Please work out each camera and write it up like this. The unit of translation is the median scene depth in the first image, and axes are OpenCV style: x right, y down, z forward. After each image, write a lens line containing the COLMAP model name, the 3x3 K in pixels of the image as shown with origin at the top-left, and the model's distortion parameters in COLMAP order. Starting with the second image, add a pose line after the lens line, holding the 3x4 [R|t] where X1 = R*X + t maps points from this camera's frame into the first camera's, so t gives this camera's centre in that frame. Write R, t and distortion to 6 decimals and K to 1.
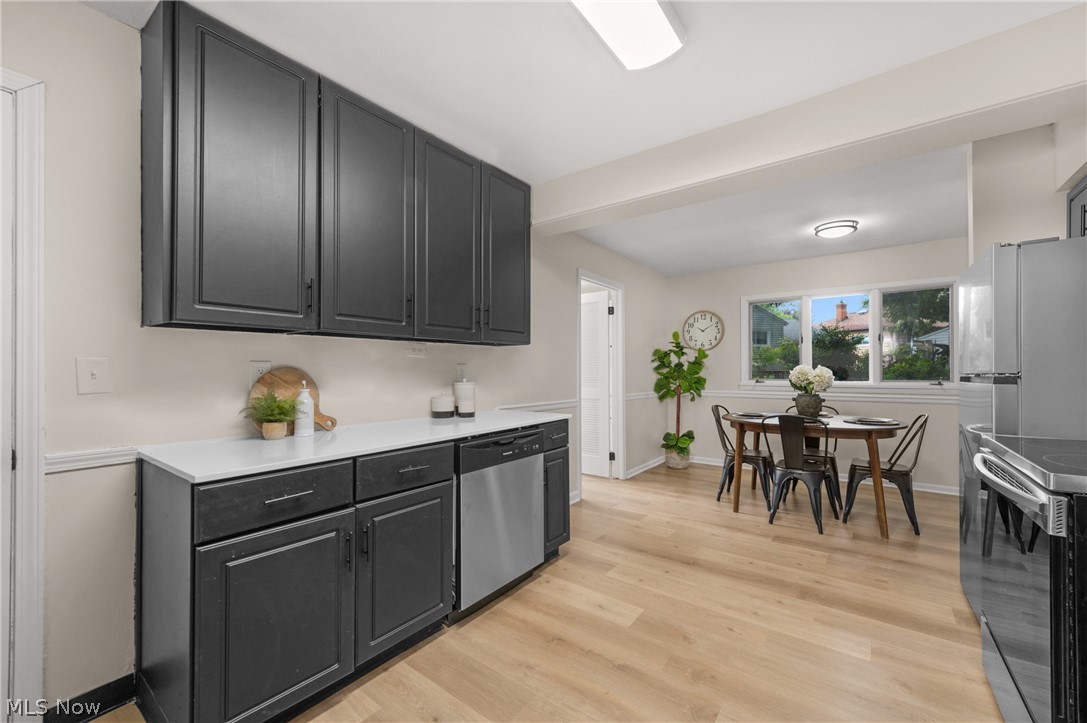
lens RADIAL K [[425.5, 0, 543.5], [0, 425.5, 361.5], [0, 0, 1]] dist [0.021880, -0.009108]
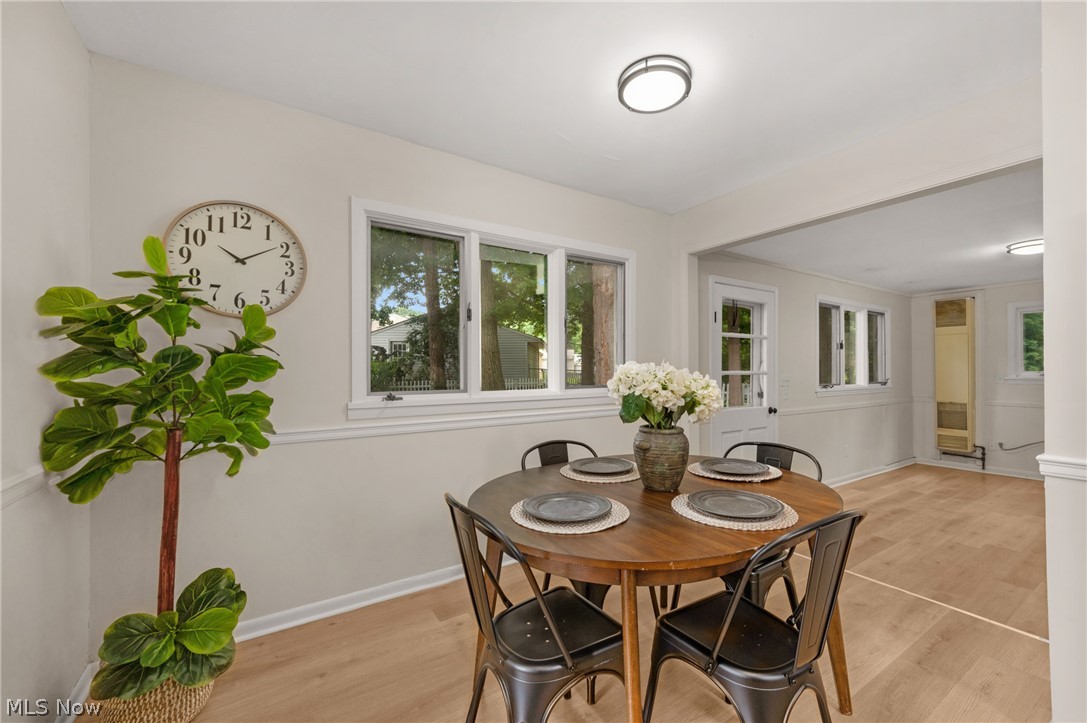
lens RADIAL K [[435.8, 0, 562.5], [0, 435.8, 368.4], [0, 0, 1]] dist [0.001889, 0.000195]
pose [[0.313304, 0.005145, 0.949639, 0.204613], [-0.021579, 0.999766, 0.001703, 0.016956], [-0.949408, -0.021026, 0.313342, 1.102442]]
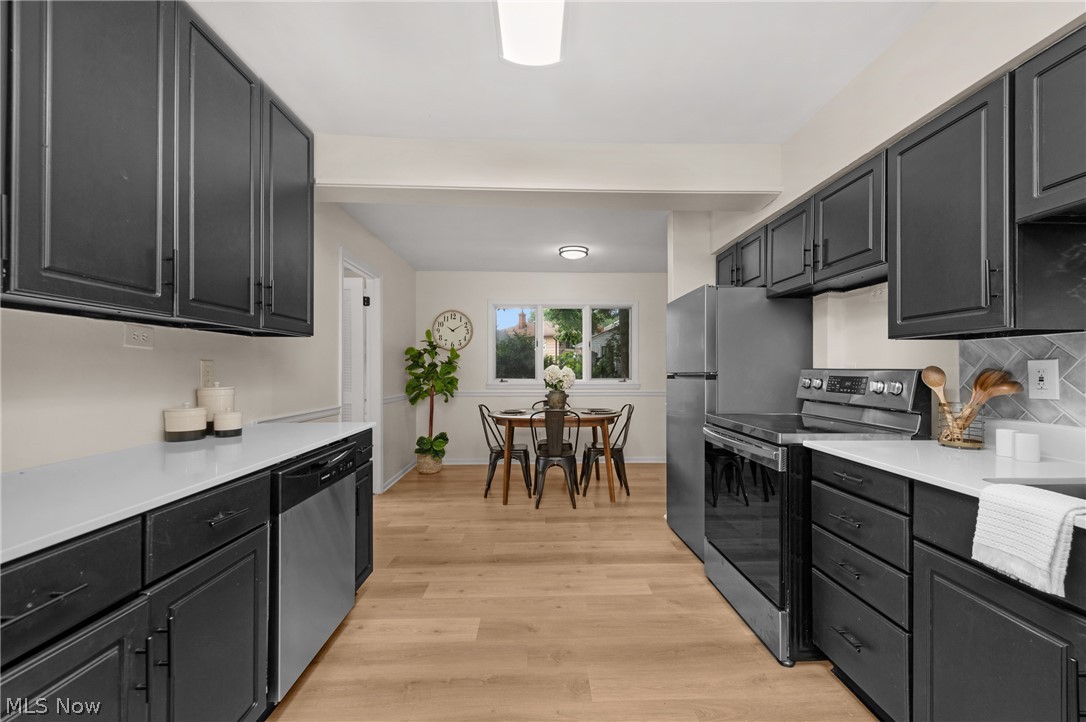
lens RADIAL K [[454.6, 0, 543.0], [0, 454.6, 361.0], [0, 0, 1]] dist [0.002340, -0.000176]
pose [[0.780748, 0.014639, 0.624675, -0.208913], [-0.013986, 0.999884, -0.005952, 0.003399], [-0.624690, -0.004090, 0.780862, 0.078891]]
